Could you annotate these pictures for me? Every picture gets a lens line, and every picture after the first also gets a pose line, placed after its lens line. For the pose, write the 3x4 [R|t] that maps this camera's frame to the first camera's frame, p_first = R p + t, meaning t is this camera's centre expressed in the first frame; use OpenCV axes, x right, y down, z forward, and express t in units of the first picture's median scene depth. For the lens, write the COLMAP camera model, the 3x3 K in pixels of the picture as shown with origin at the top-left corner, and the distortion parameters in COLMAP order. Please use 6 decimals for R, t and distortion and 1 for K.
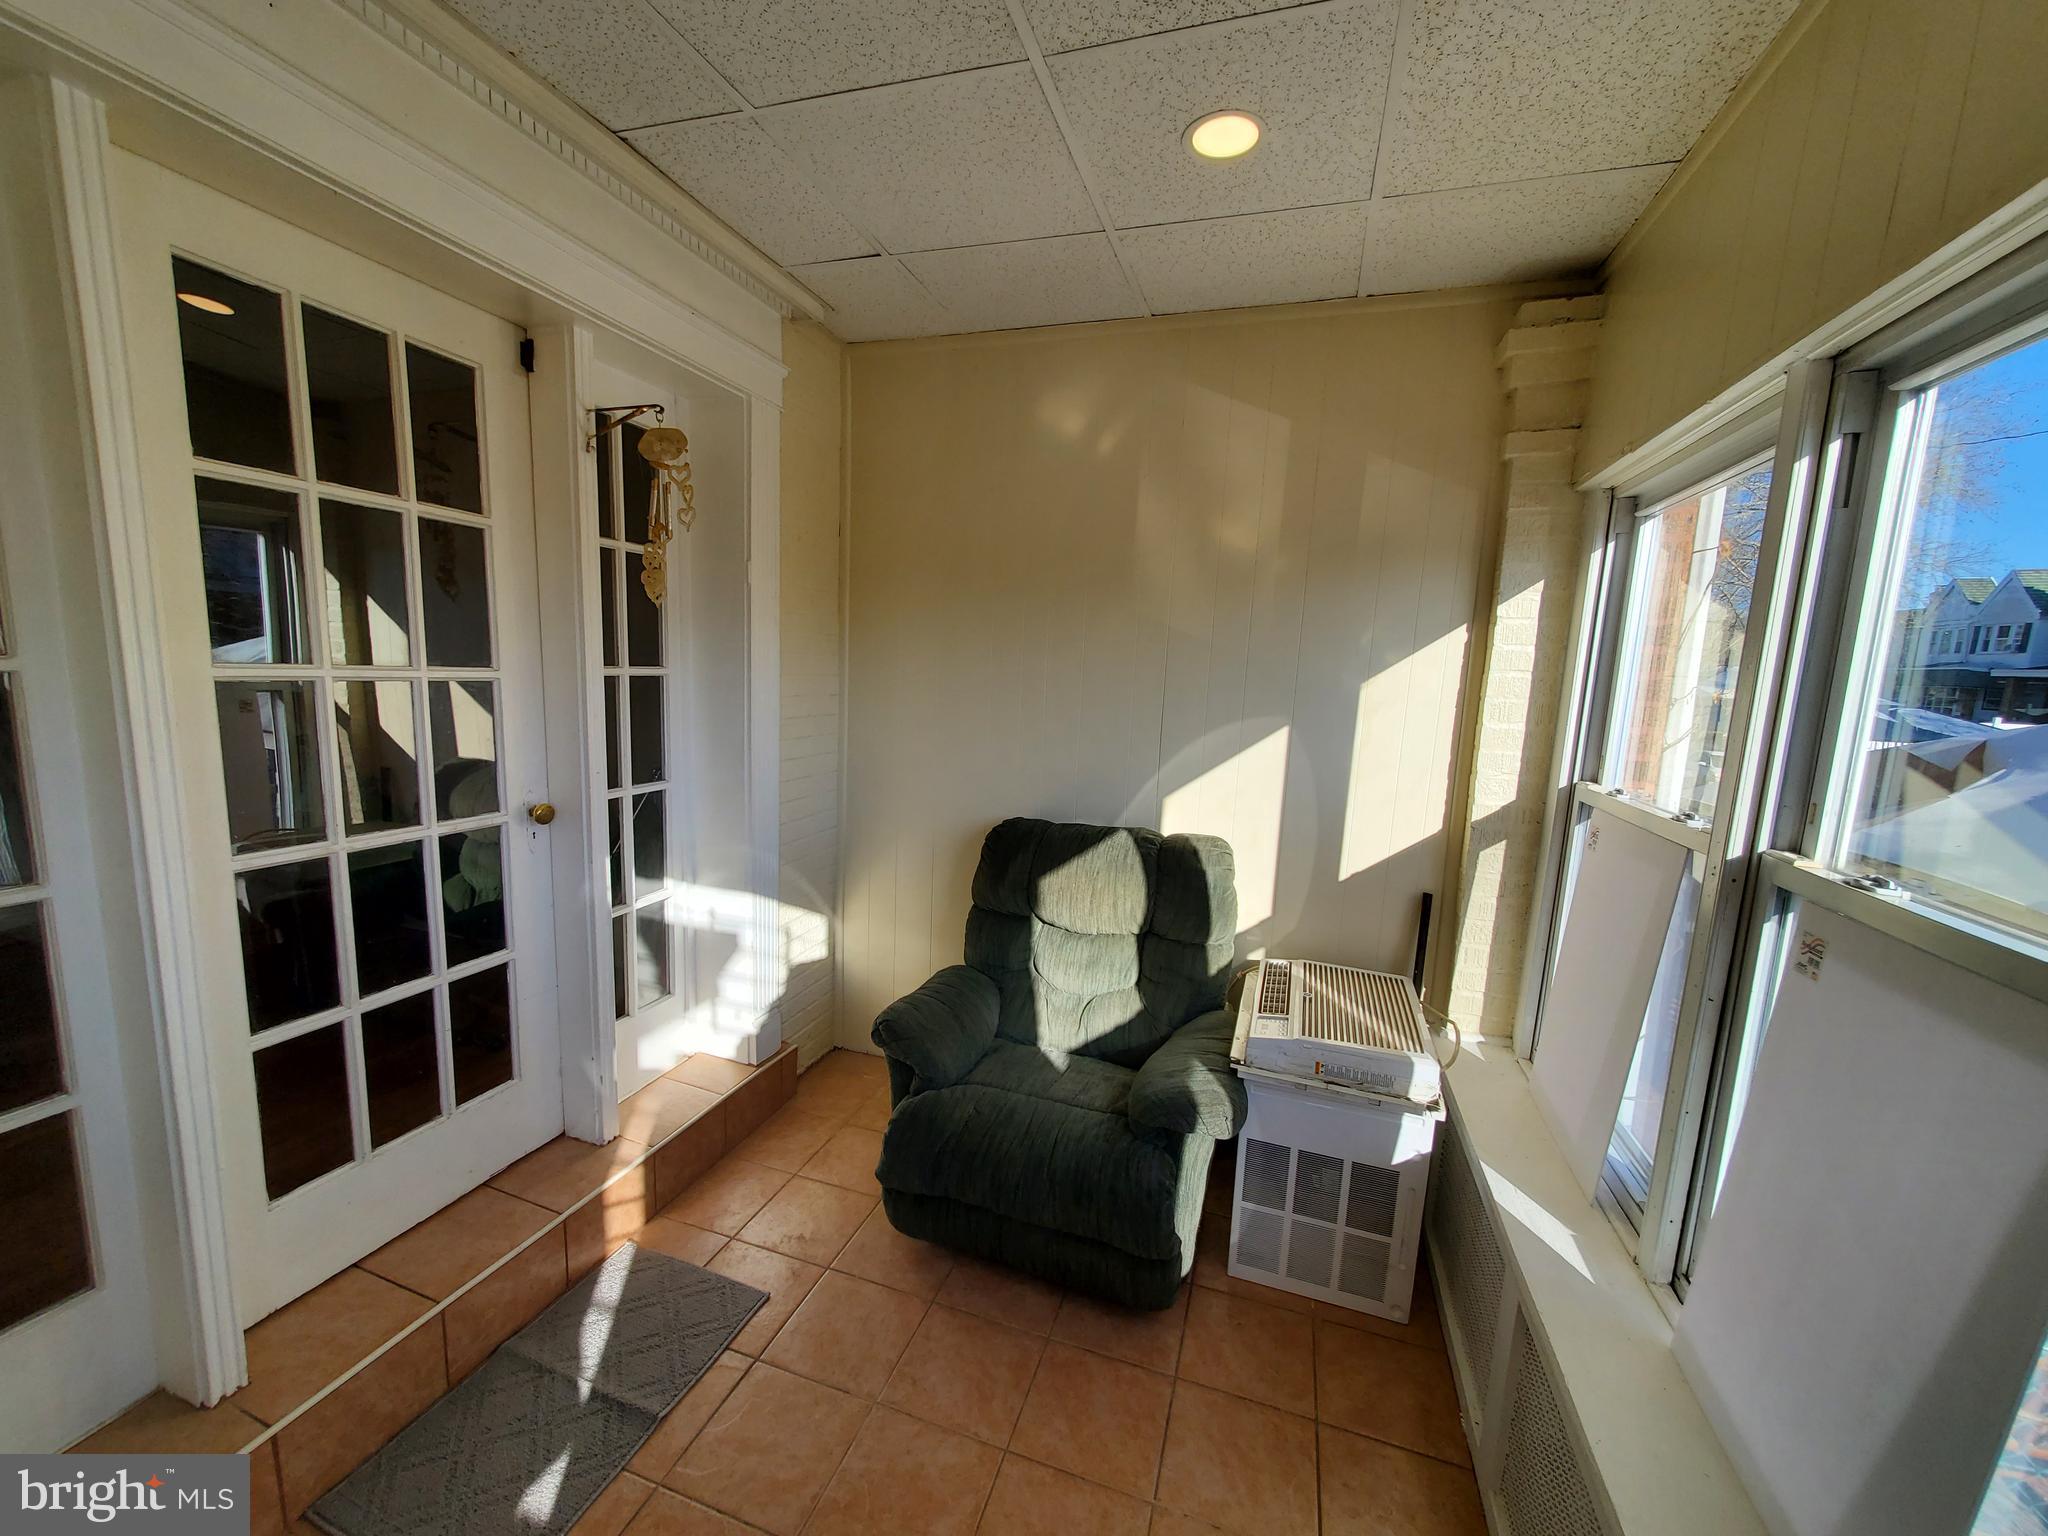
lens RADIAL K [[810.7, 0, 1021.2], [0, 810.7, 781.9], [0, 0, 1]] dist [0.002699, -0.001378]
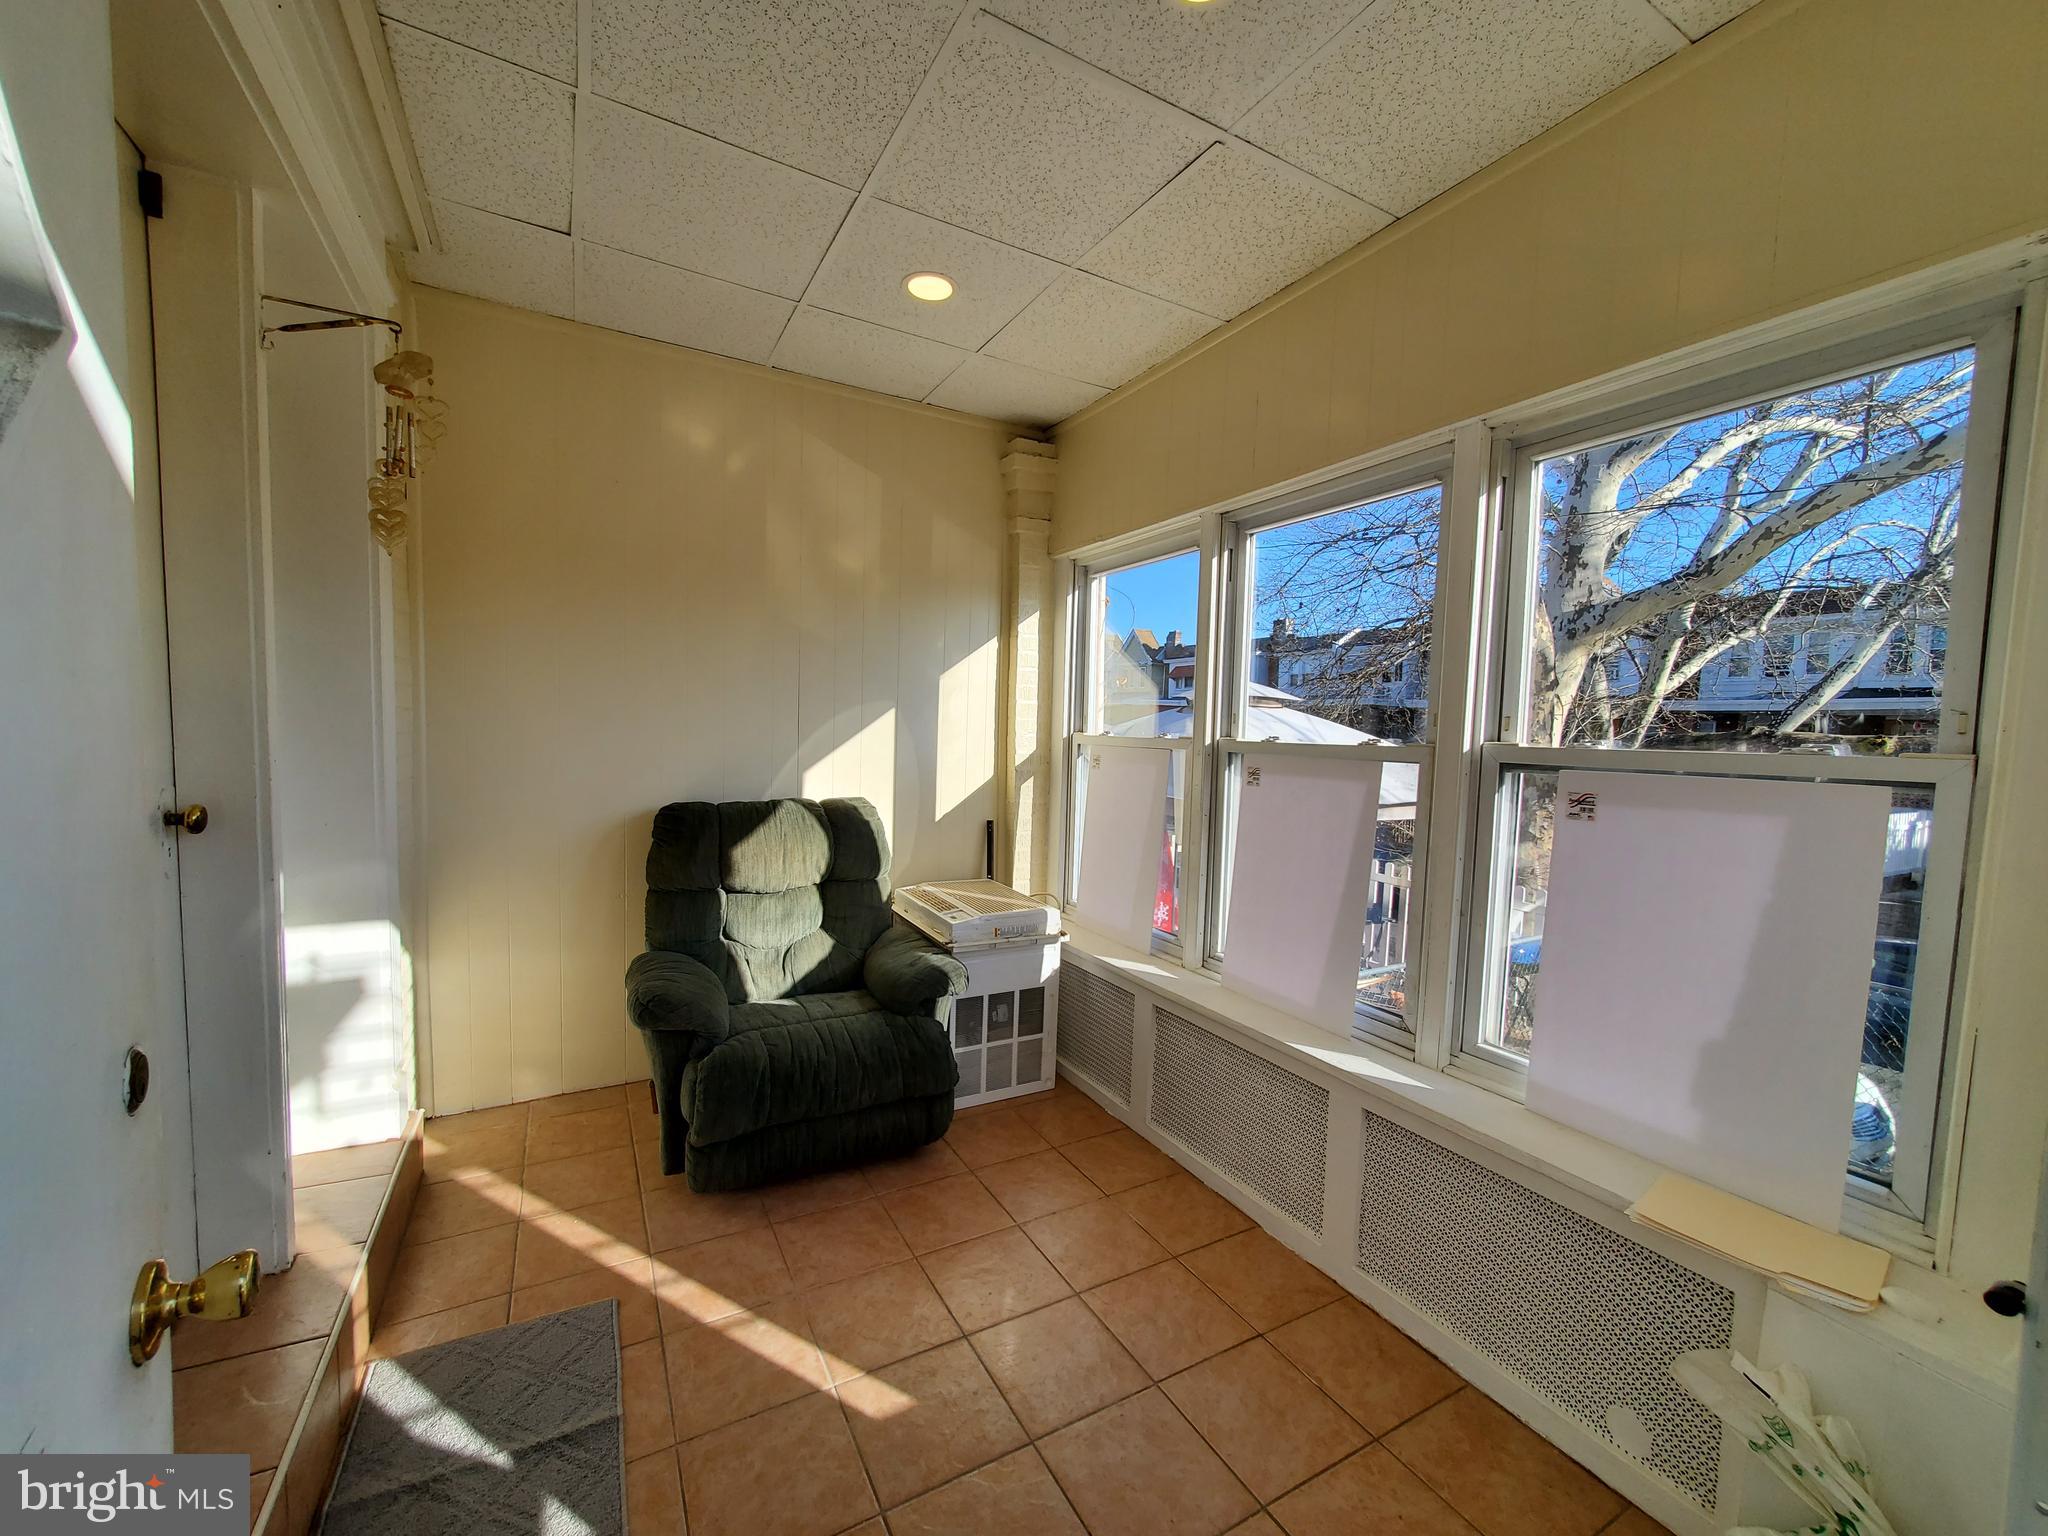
lens RADIAL K [[810.7, 0, 1008.1], [0, 810.7, 776.4], [0, 0, 1]] dist [0.002699, -0.001378]
pose [[0.677159, -0.069295, 0.732567, -0.572505], [0.109014, 0.994017, -0.006742, 0.077471], [-0.727717, 0.084425, 0.680662, -0.018053]]
